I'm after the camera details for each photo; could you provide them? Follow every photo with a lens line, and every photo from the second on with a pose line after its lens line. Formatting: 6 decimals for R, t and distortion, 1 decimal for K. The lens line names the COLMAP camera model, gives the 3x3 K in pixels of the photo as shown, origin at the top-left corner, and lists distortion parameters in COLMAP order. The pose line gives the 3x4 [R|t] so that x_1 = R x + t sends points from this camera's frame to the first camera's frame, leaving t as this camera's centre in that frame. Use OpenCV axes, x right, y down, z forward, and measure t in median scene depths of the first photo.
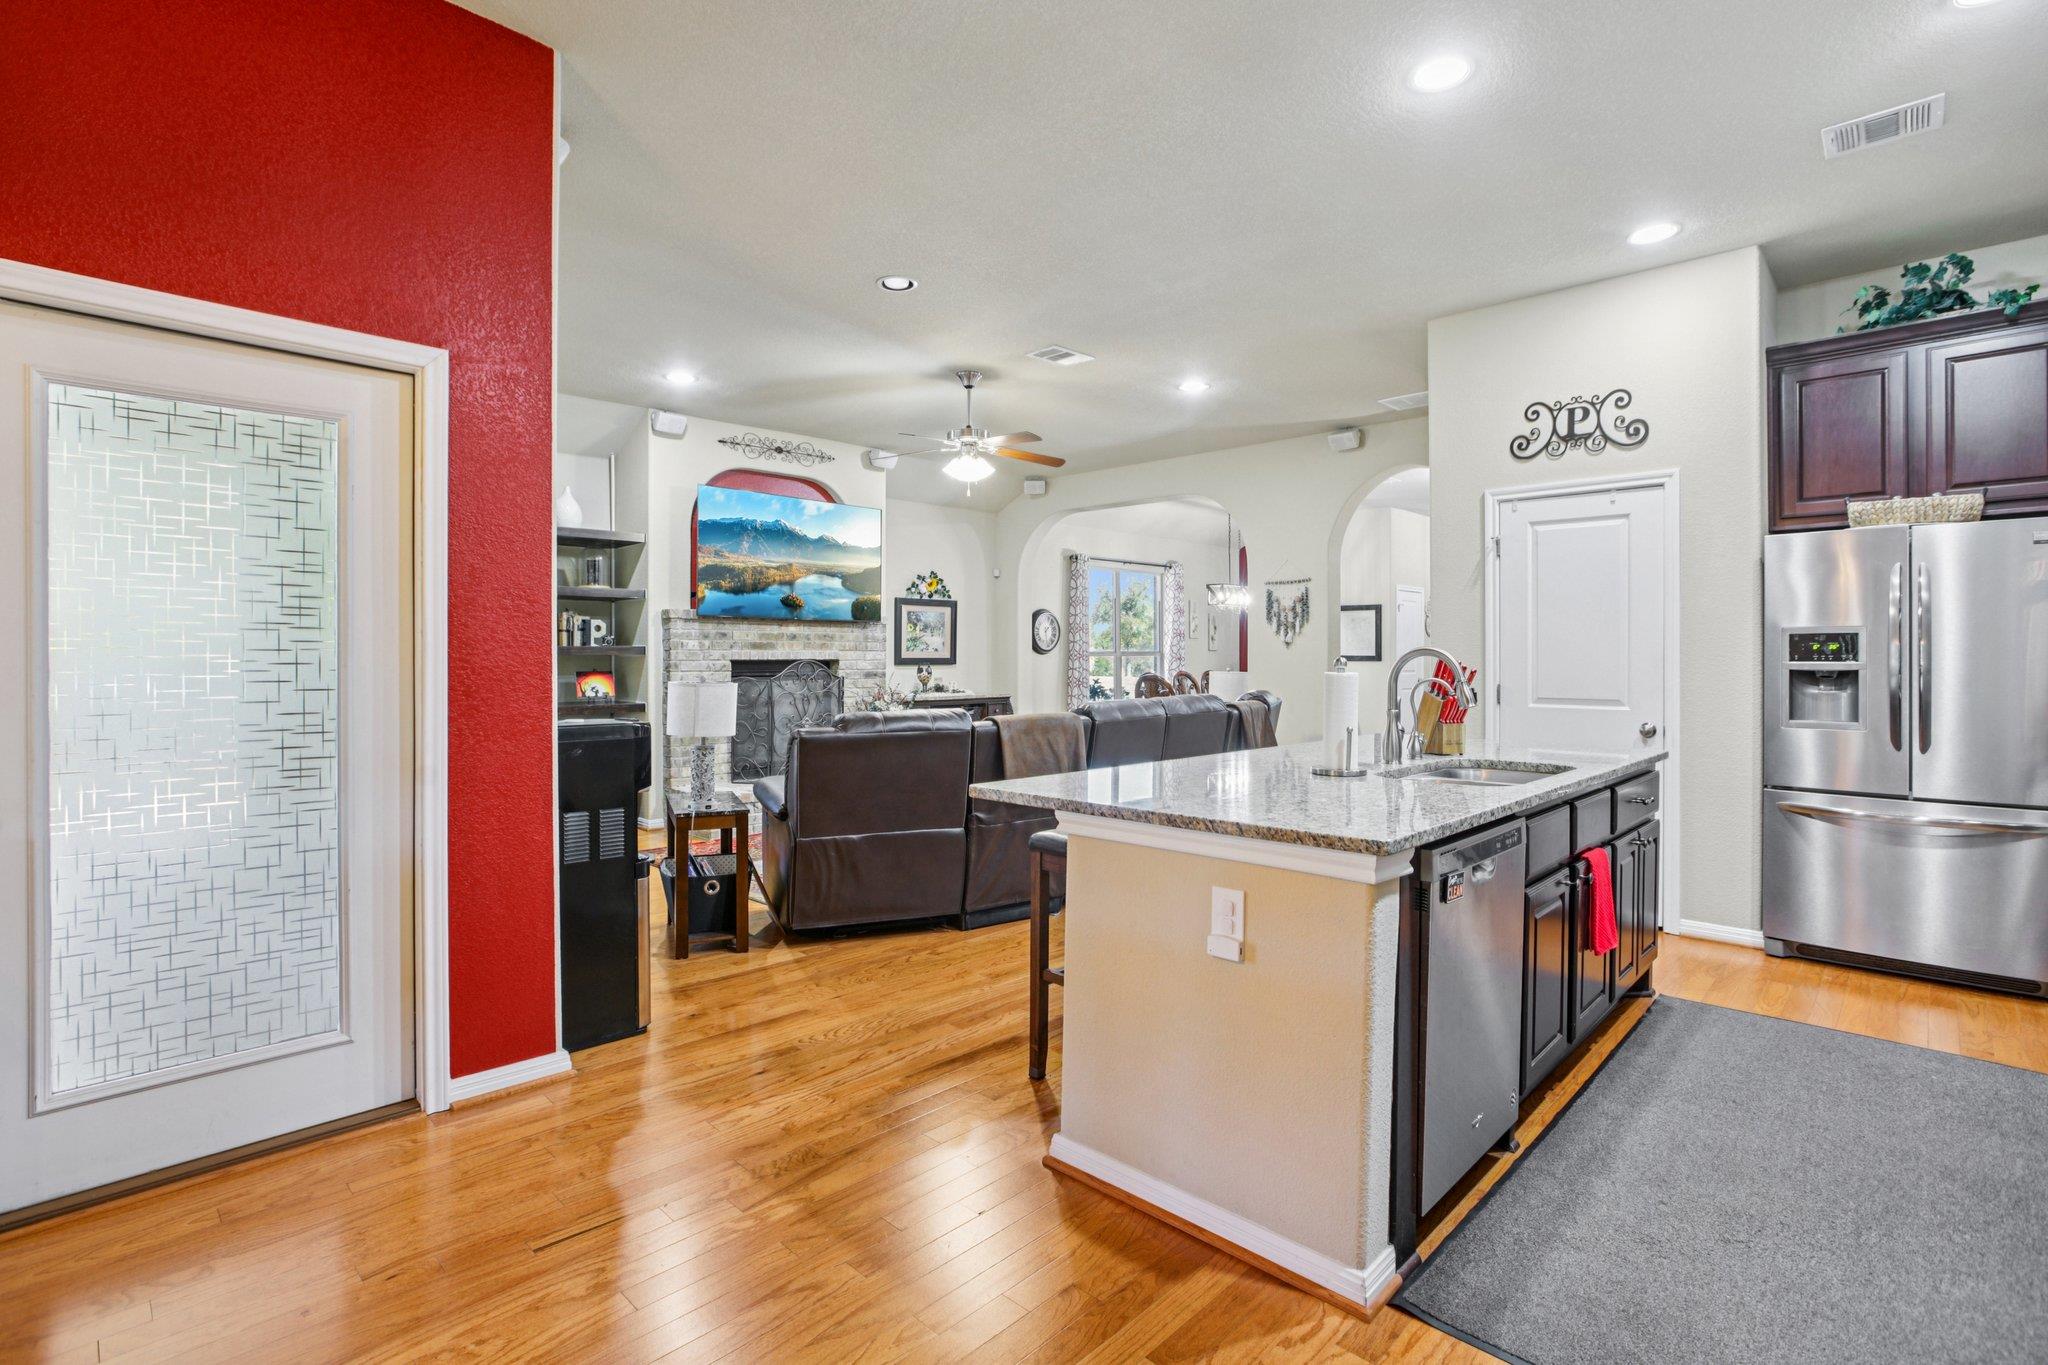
lens RADIAL K [[976.0, 0, 1021.7], [0, 976.0, 647.4], [0, 0, 1]] dist [-0.043331, 0.034102]
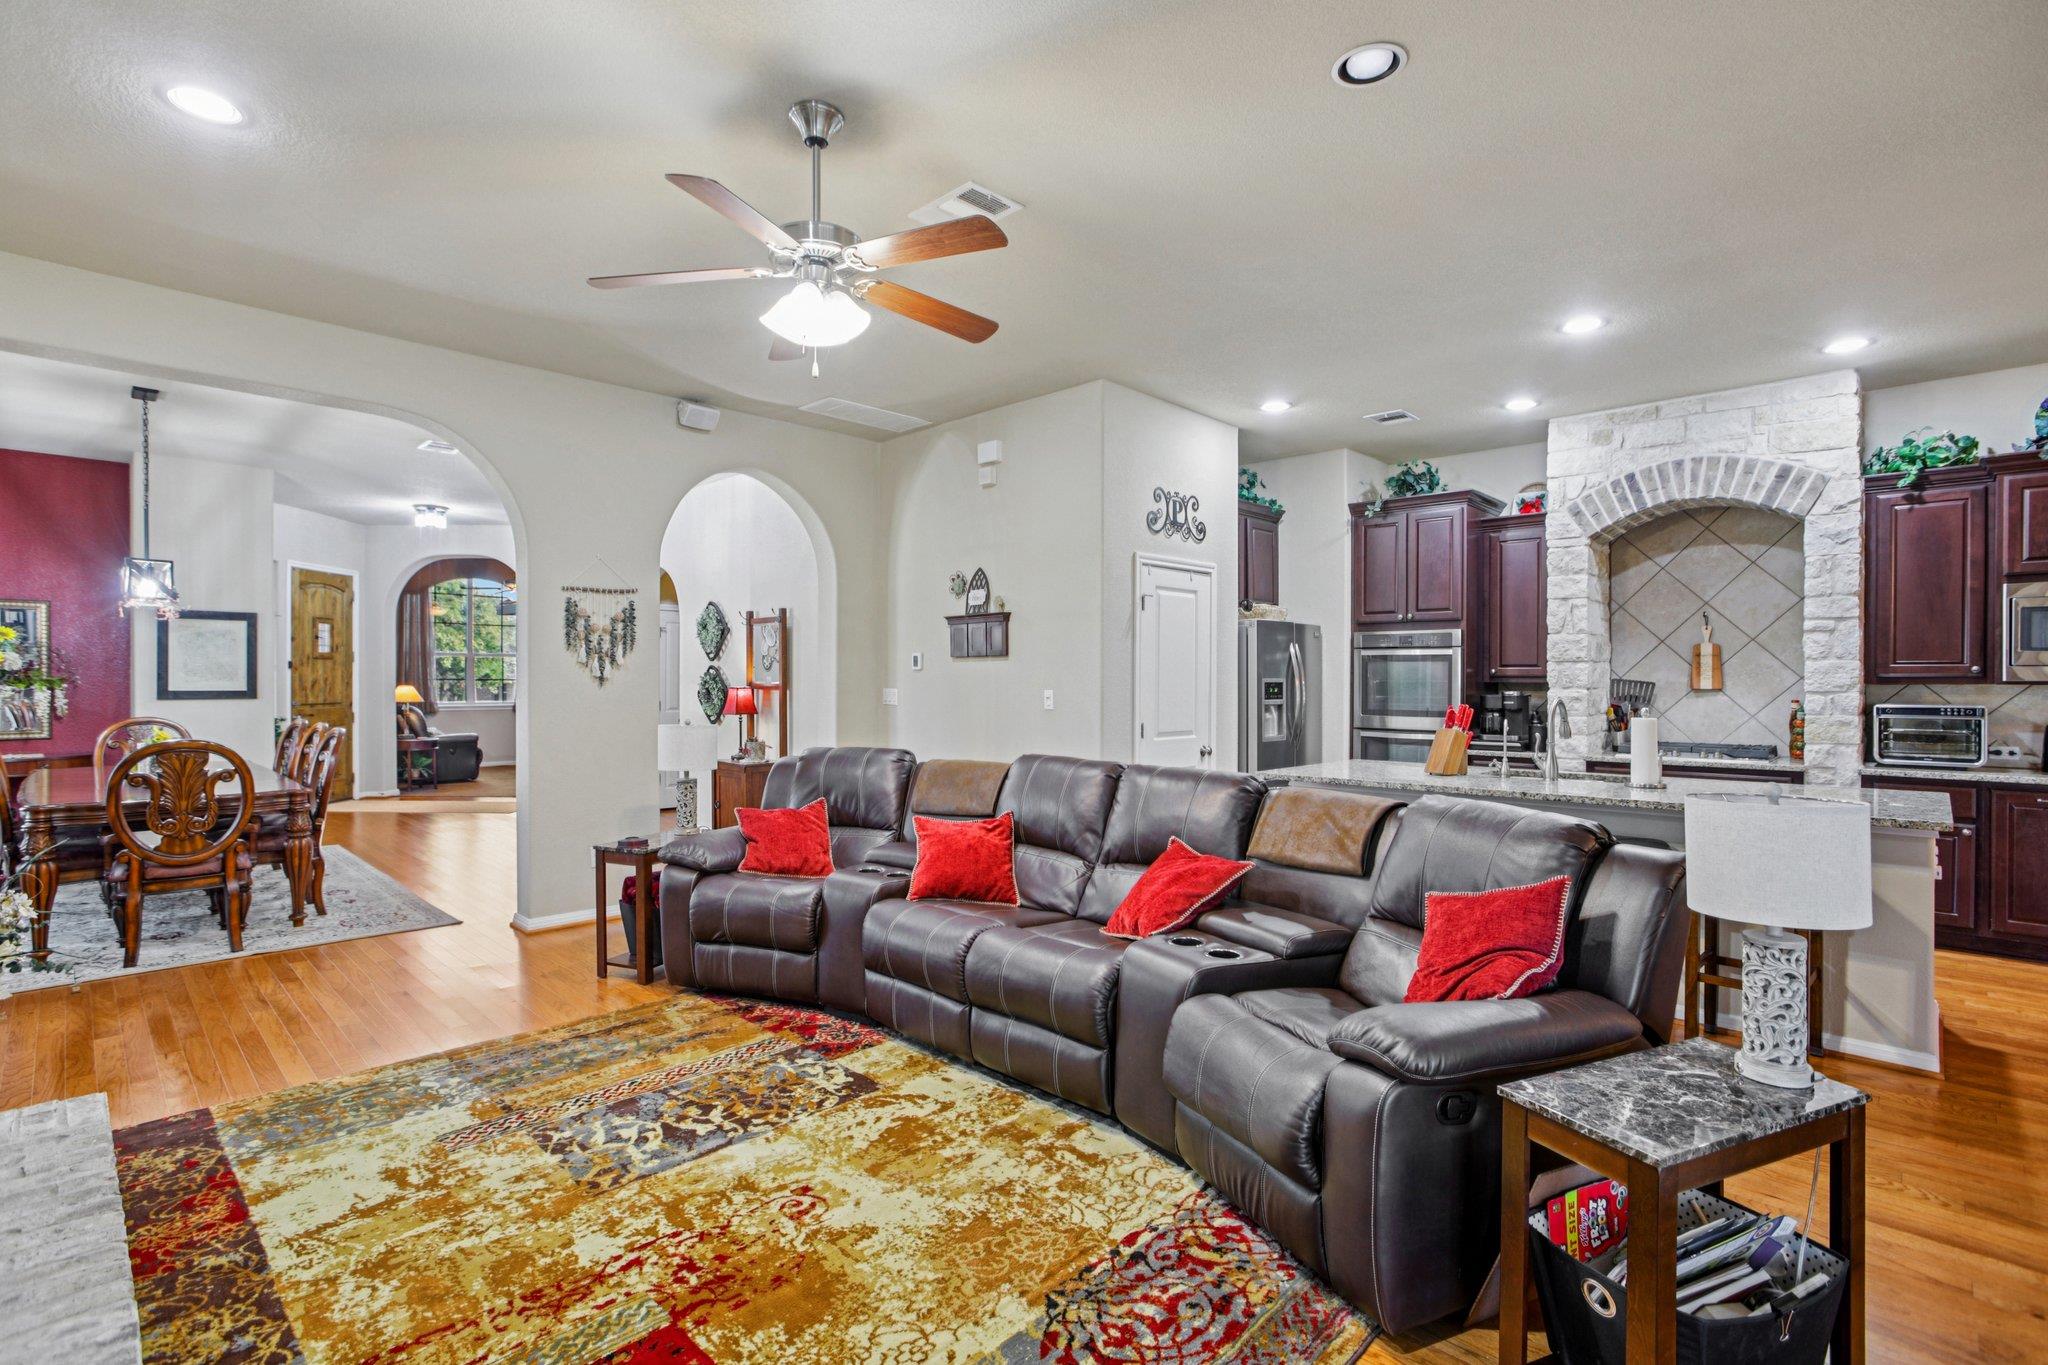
lens RADIAL K [[965.2, 0, 1019.0], [0, 965.2, 680.6], [0, 0, 1]] dist [-0.043213, 0.022066]
pose [[0.007380, -0.002661, 0.999969, -0.460961], [-0.011176, 0.999934, 0.002743, -0.009554], [-0.999910, -0.011196, 0.007350, 0.799305]]
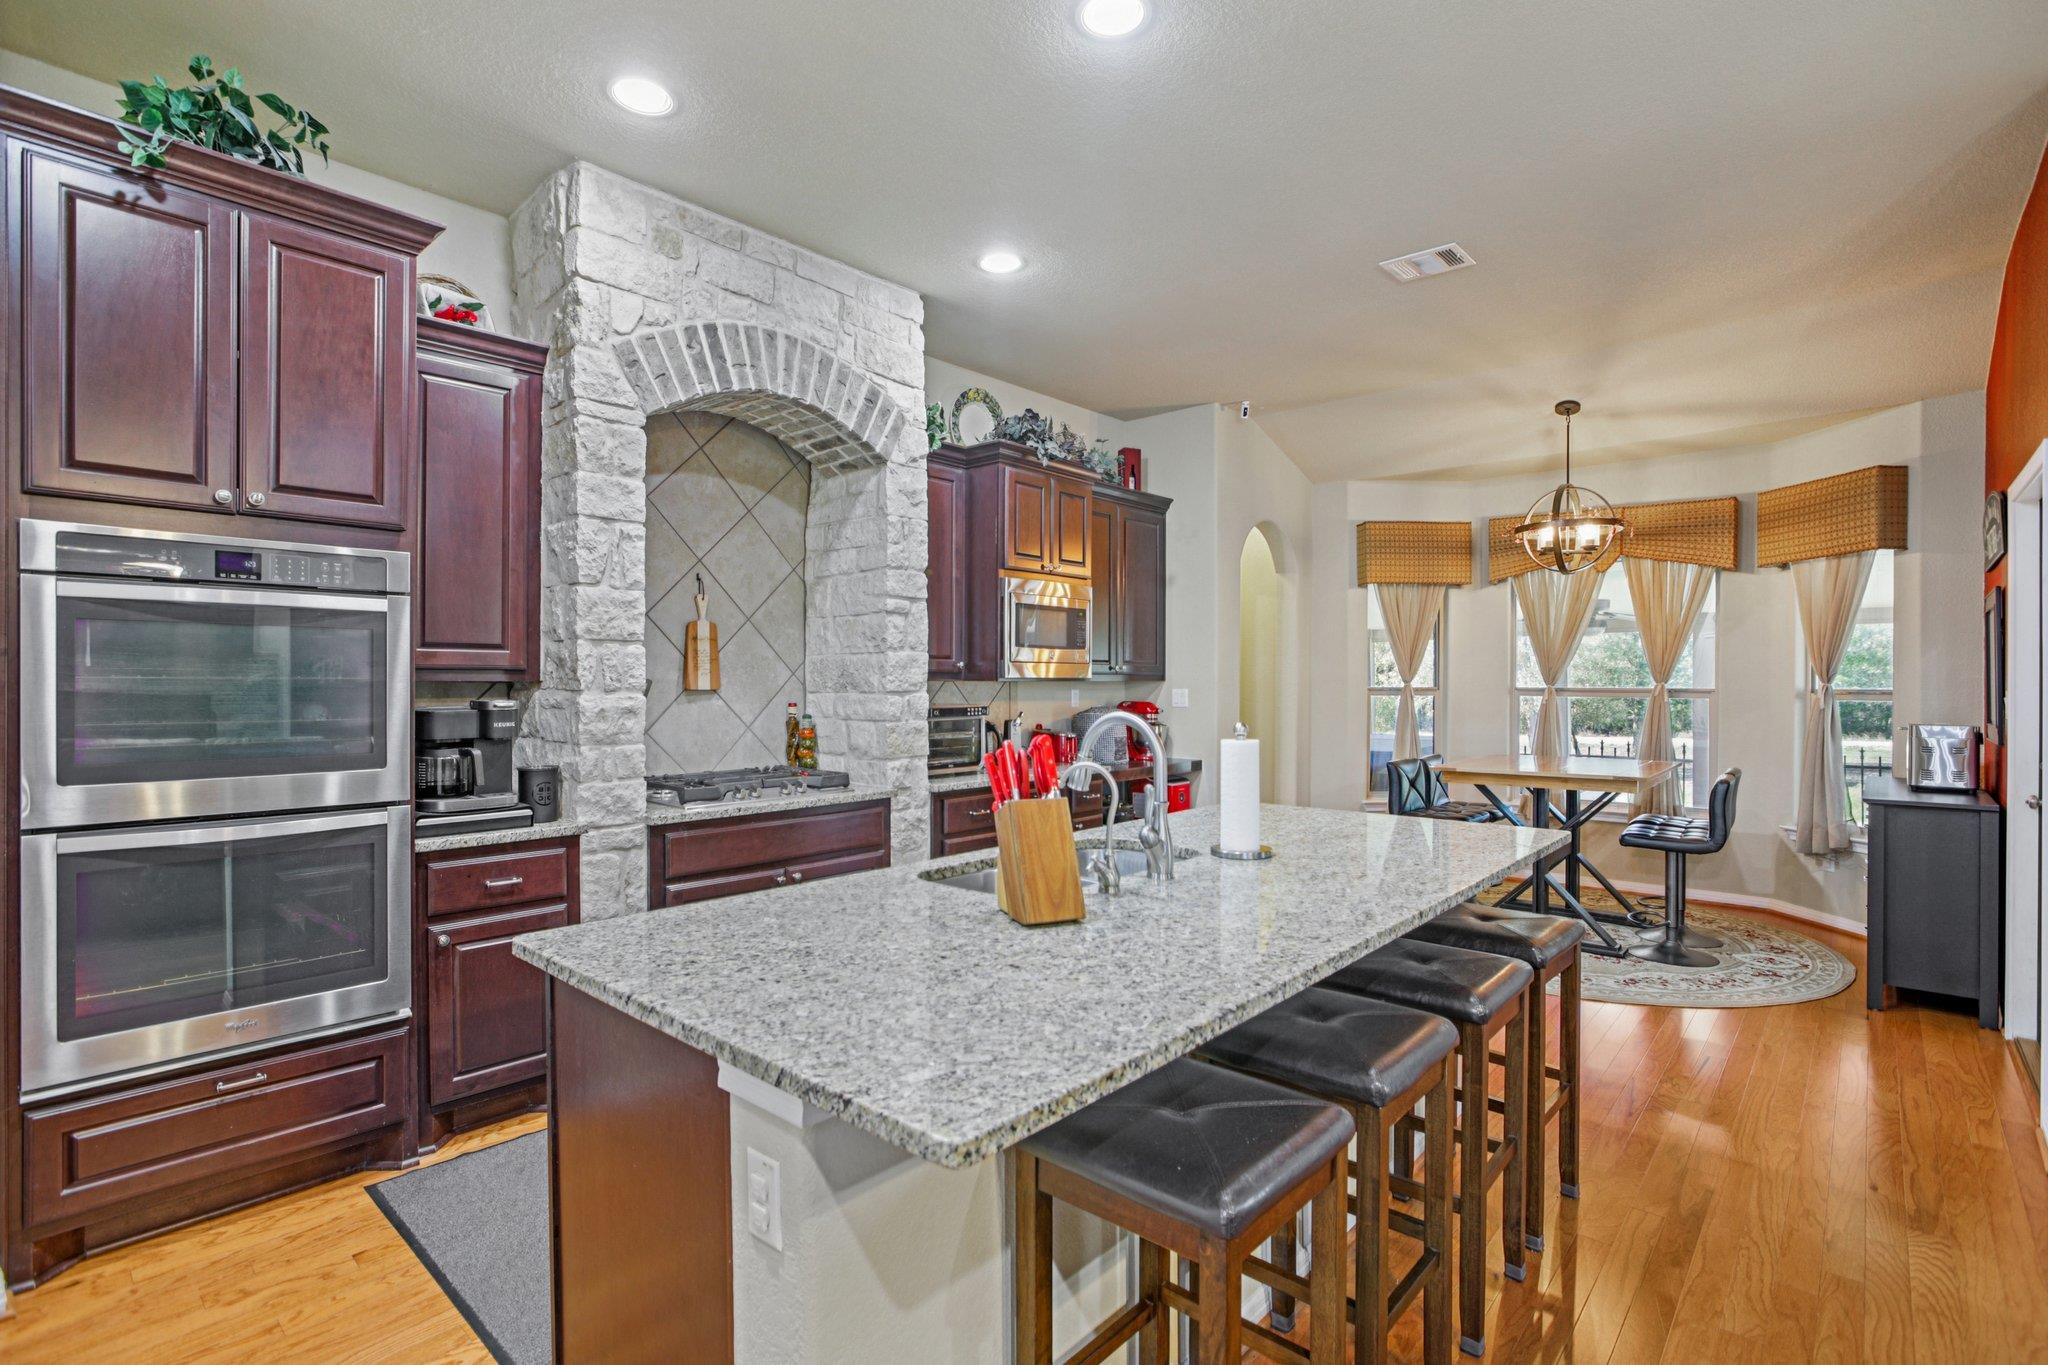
lens RADIAL K [[965.2, 0, 1019.0], [0, 965.2, 680.6], [0, 0, 1]] dist [-0.043213, 0.022066]
pose [[-0.999411, -0.003138, -0.034176, 0.231256], [-0.002892, 0.999970, -0.007235, -0.008292], [0.034197, -0.007131, -0.999390, 0.767720]]
